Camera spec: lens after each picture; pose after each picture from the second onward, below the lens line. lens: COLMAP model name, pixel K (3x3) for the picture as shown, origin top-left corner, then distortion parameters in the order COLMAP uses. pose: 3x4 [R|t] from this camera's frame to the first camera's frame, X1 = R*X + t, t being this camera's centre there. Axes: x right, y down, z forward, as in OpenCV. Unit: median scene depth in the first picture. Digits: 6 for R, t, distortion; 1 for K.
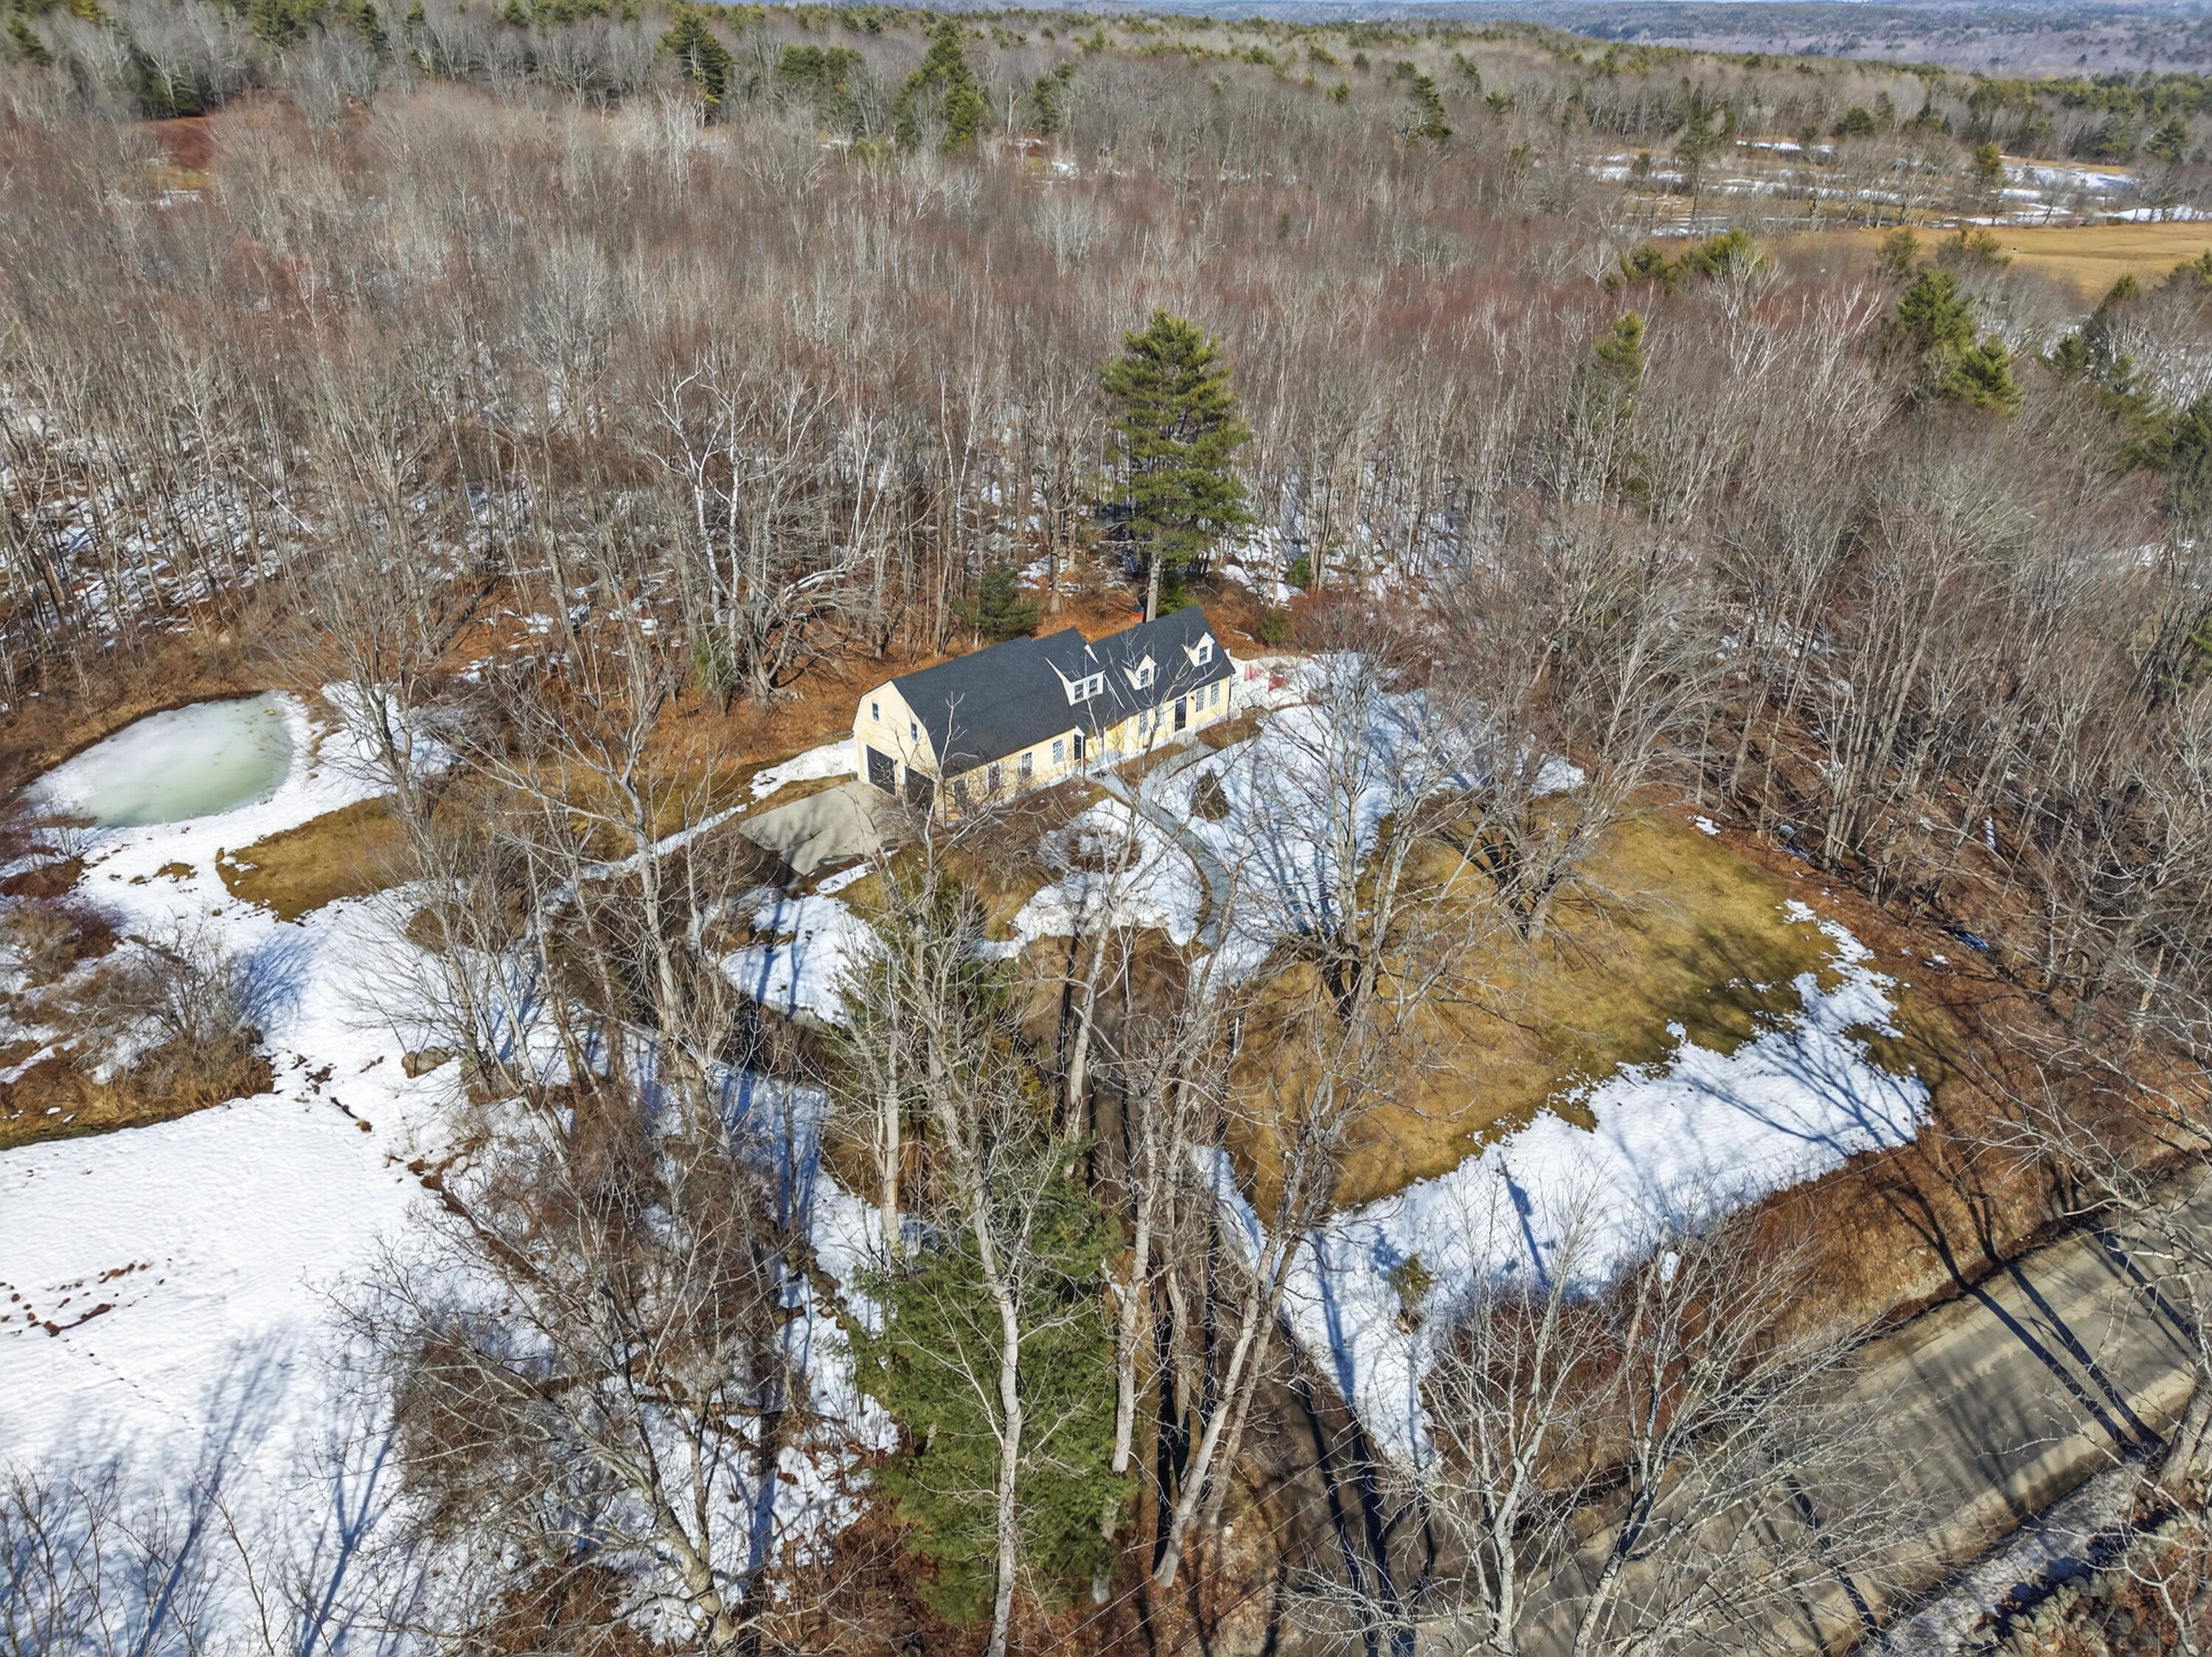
lens RADIAL K [[1542.7, 0, 1106.0], [0, 1542.7, 828.5], [0, 0, 1]] dist [0.053955, 0.001459]
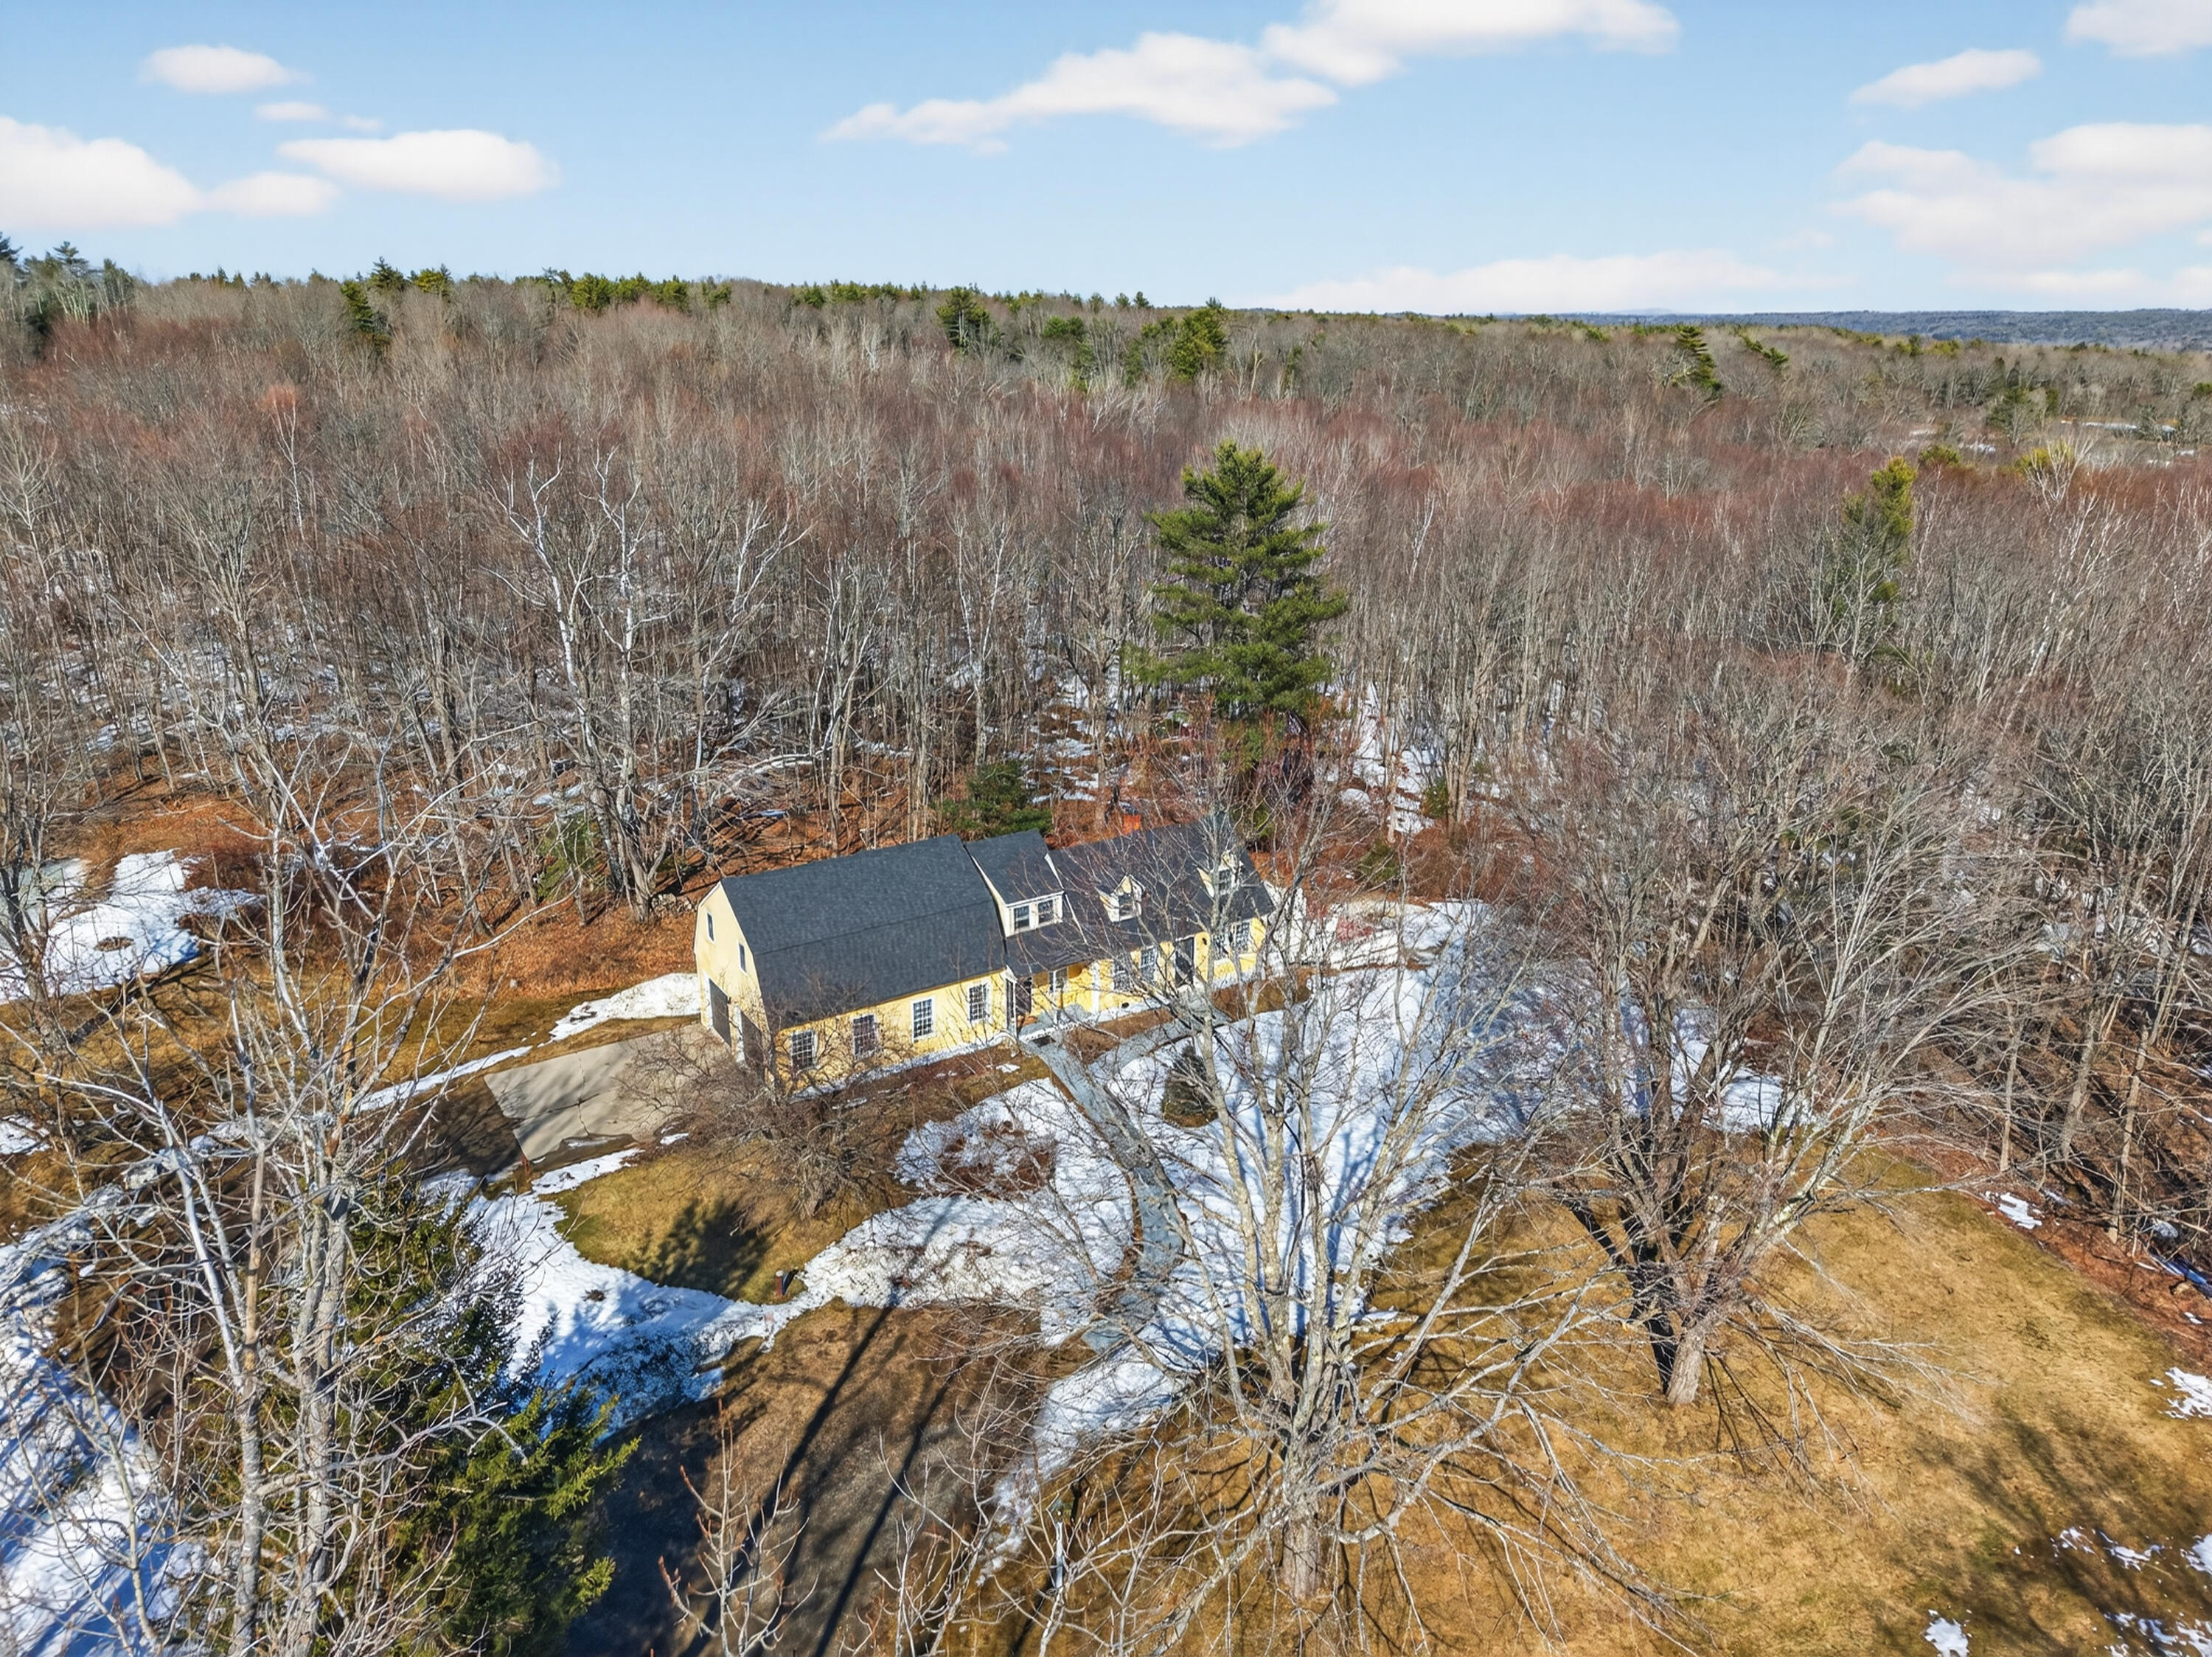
lens RADIAL K [[1534.7, 0, 1137.6], [0, 1534.7, 831.5], [0, 0, 1]] dist [0.048536, -0.018790]
pose [[0.985169, 0.055321, -0.162424, 0.143530], [-0.082664, 0.982529, -0.166745, -0.017241], [0.150362, 0.177699, 0.972530, 0.343867]]
